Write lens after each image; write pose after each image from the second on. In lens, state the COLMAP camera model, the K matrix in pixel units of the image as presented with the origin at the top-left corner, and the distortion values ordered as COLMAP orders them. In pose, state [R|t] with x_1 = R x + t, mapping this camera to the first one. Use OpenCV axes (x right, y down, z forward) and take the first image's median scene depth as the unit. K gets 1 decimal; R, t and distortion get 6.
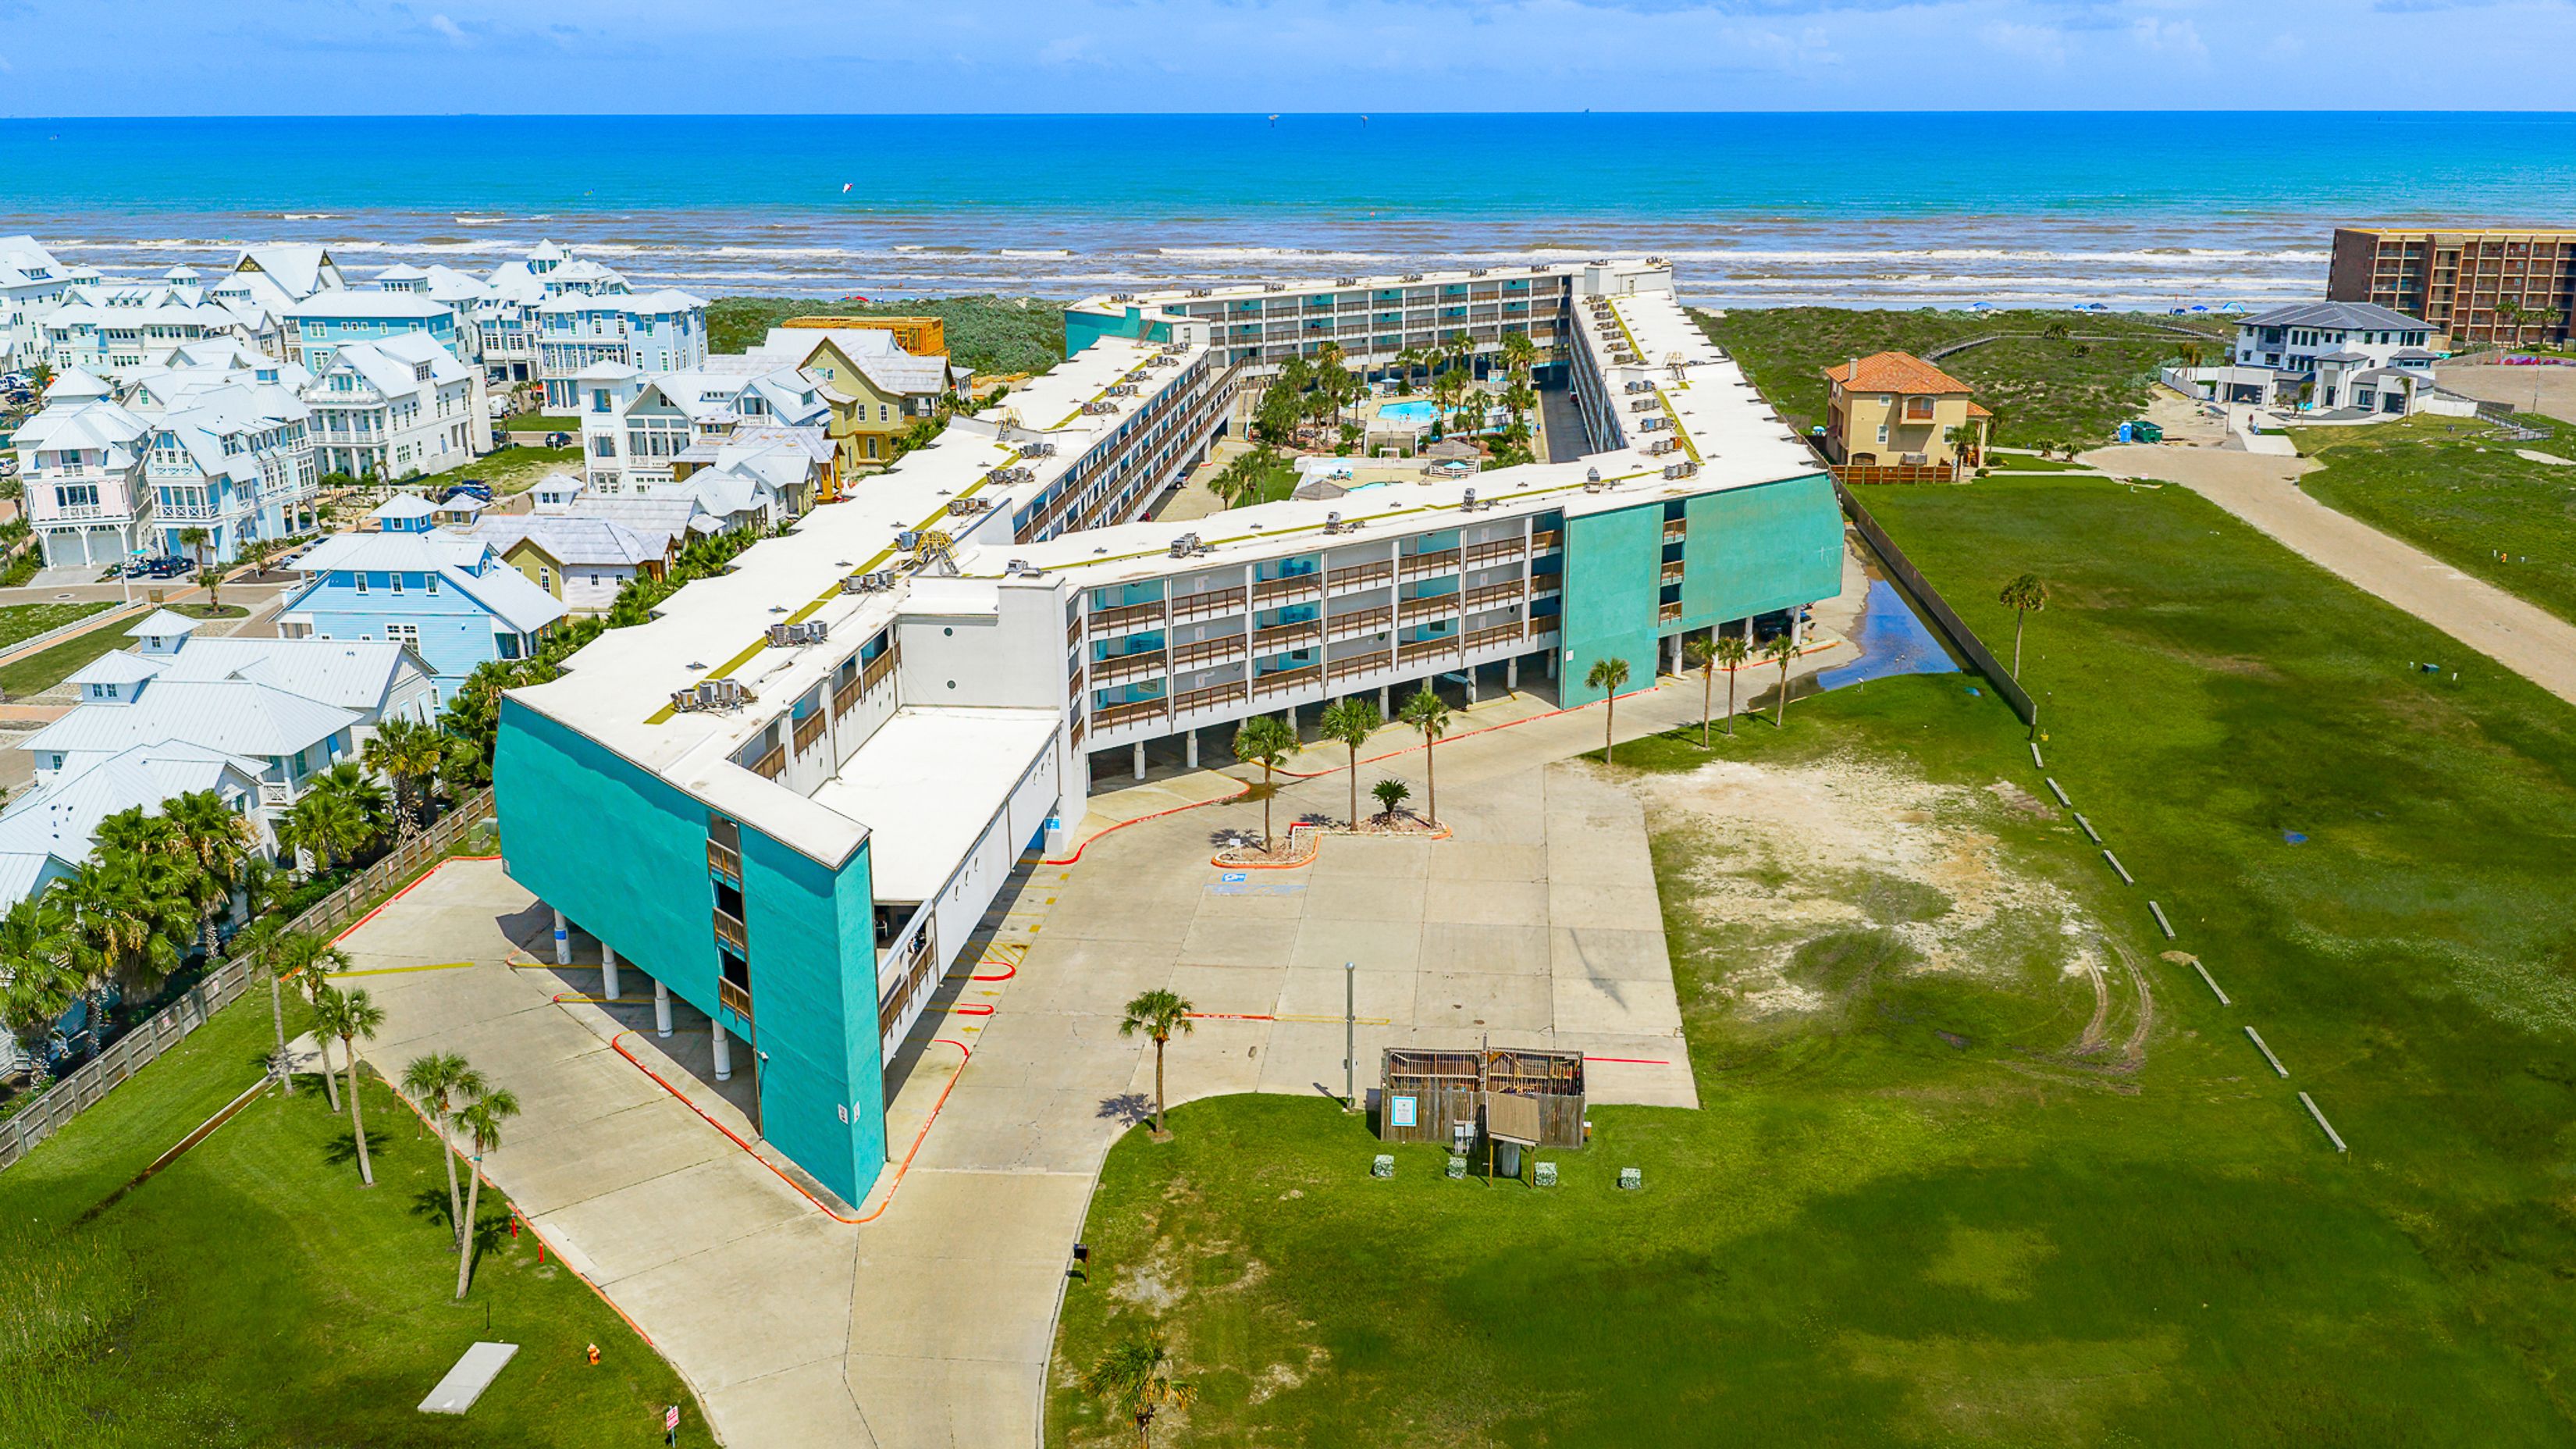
lens RADIAL K [[2151.2, 0, 1230.3], [0, 2151.2, 727.2], [0, 0, 1]] dist [0.030046, -0.070201]
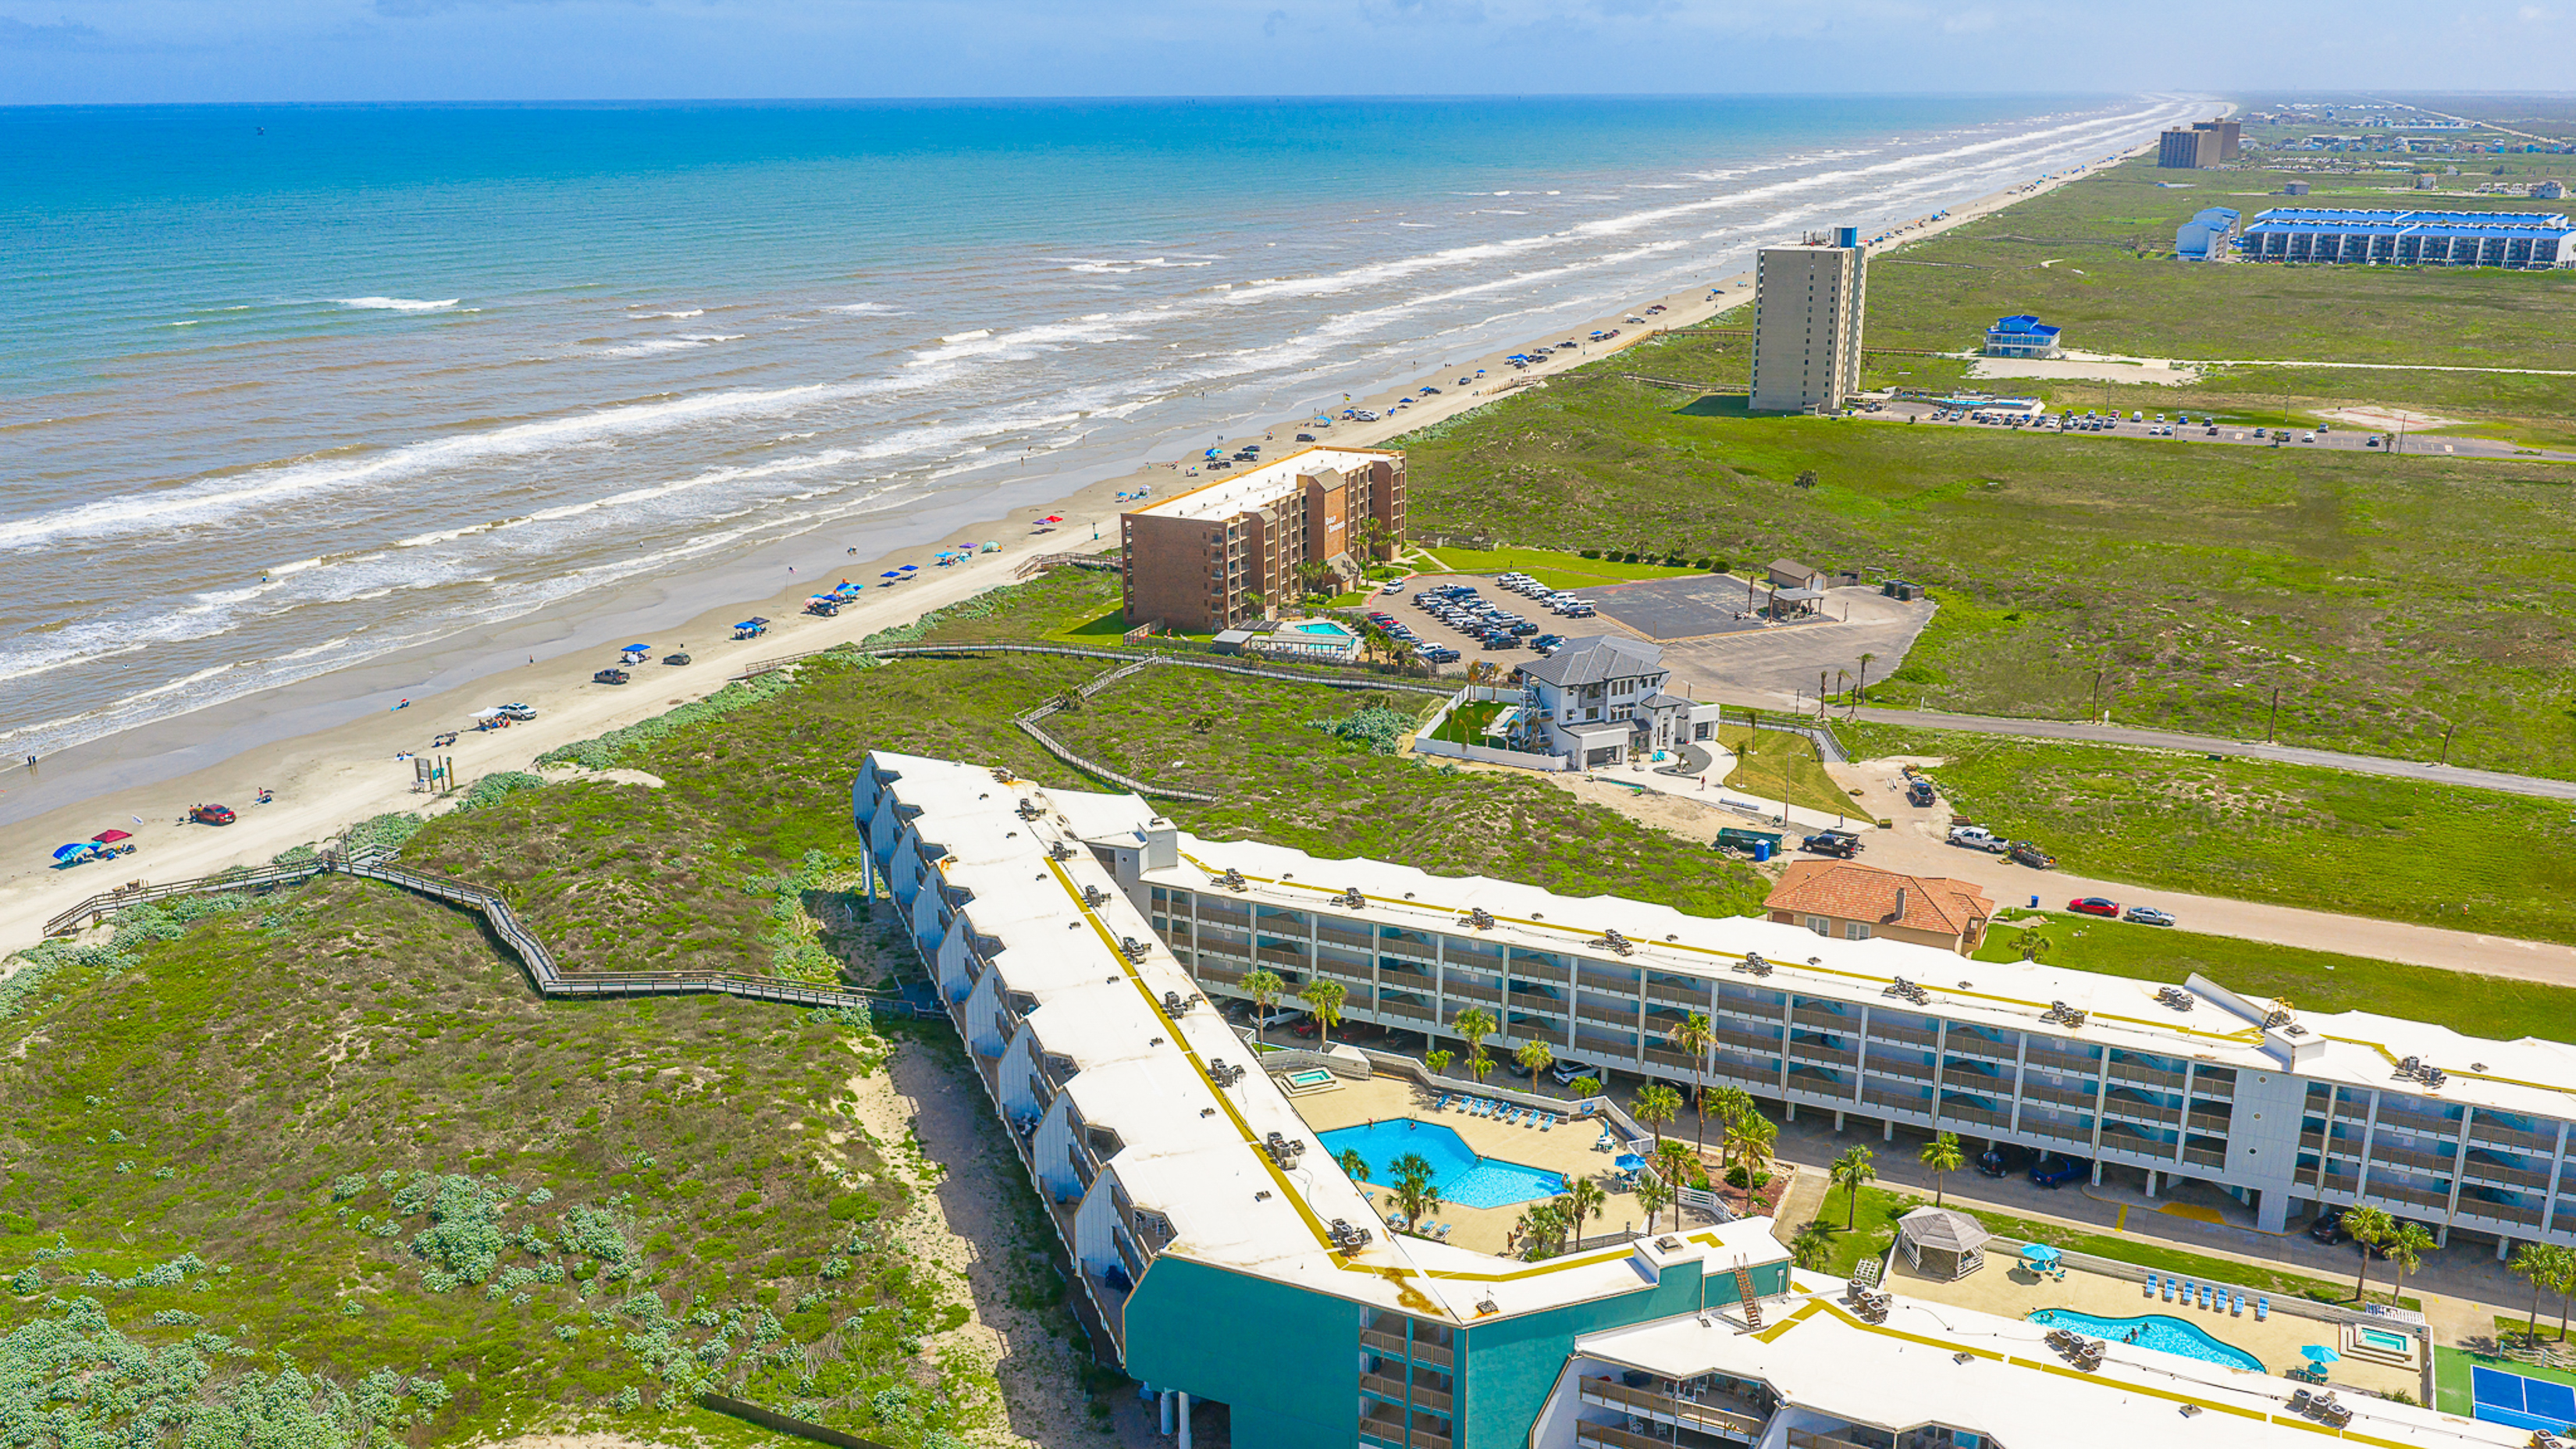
lens RADIAL K [[2153.4, 0, 1296.9], [0, 2153.4, 769.9], [0, 0, 1]] dist [0.031122, -0.094136]
pose [[0.321414, -0.282441, 0.903836, -0.661222], [0.264394, 0.943290, 0.200749, -0.564054], [-0.909279, 0.174445, 0.377863, 1.141044]]
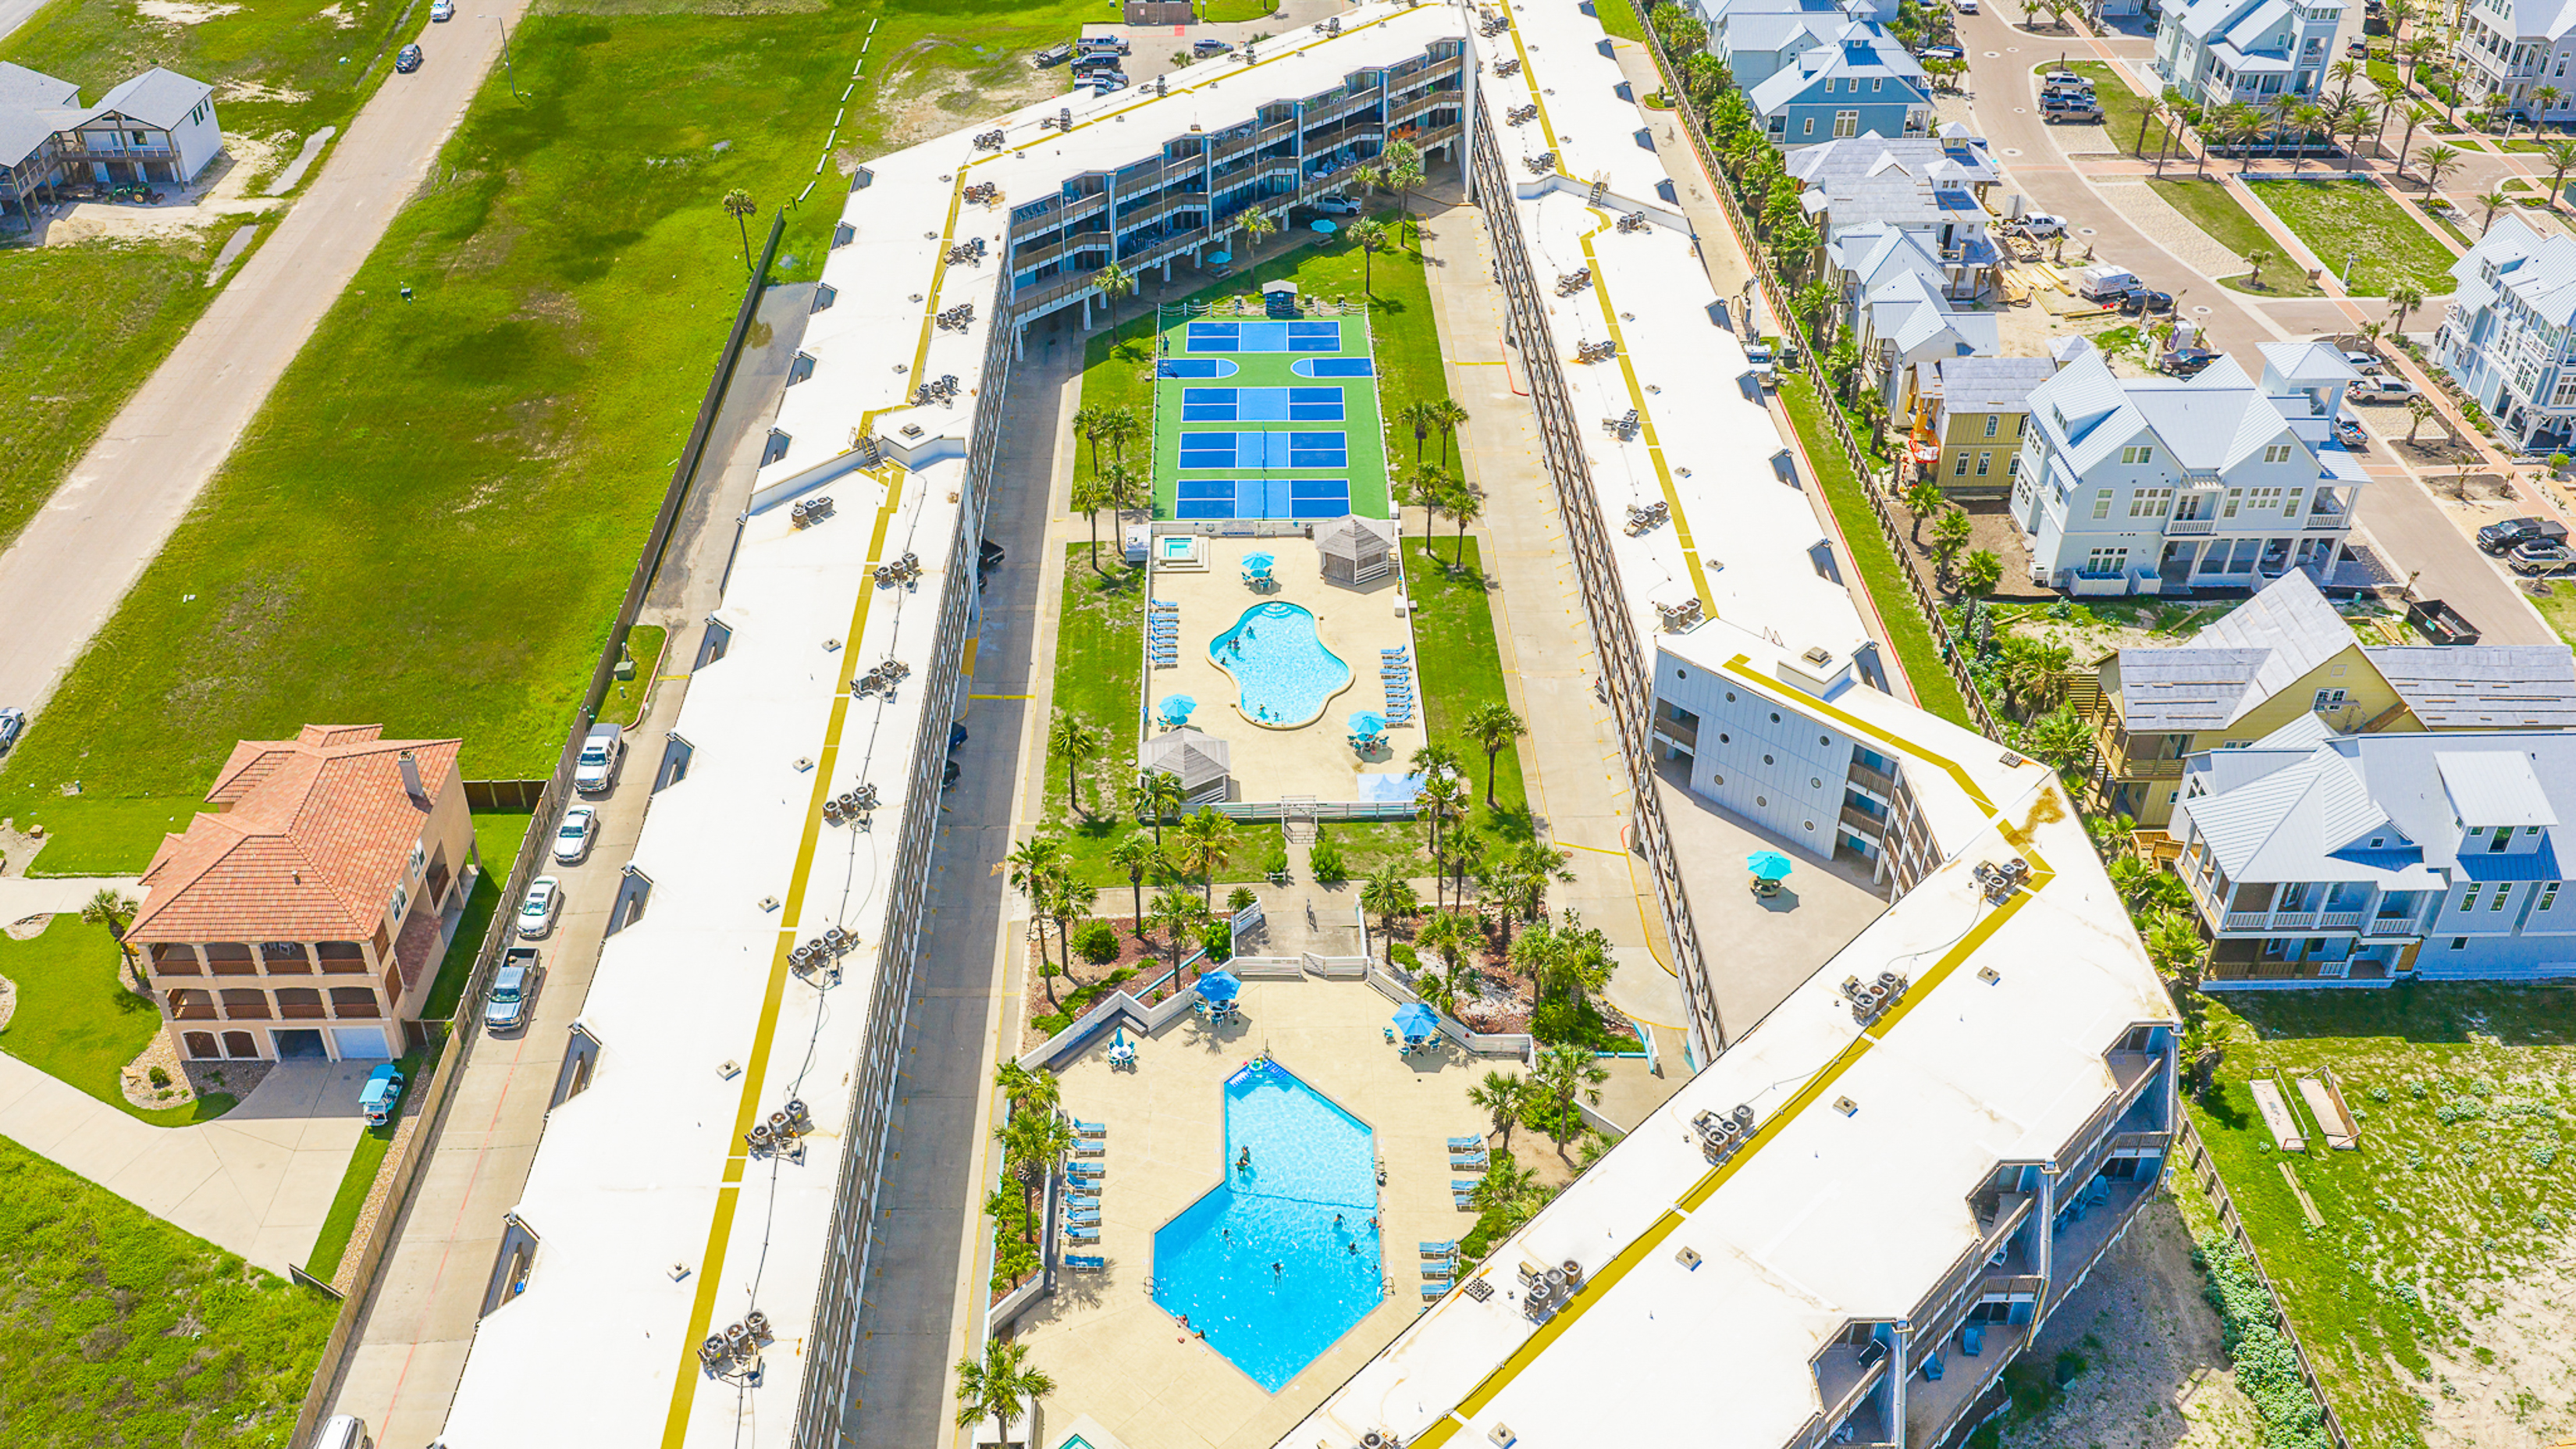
lens RADIAL K [[2255.0, 0, 1239.6], [0, 2255.0, 727.9], [0, 0, 1]] dist [0.016962, -0.040600]
pose [[-0.991746, 0.078821, -0.101129, 0.185947], [-0.030310, 0.622248, 0.782233, -0.767505], [0.124583, 0.778842, -0.614723, 1.726129]]
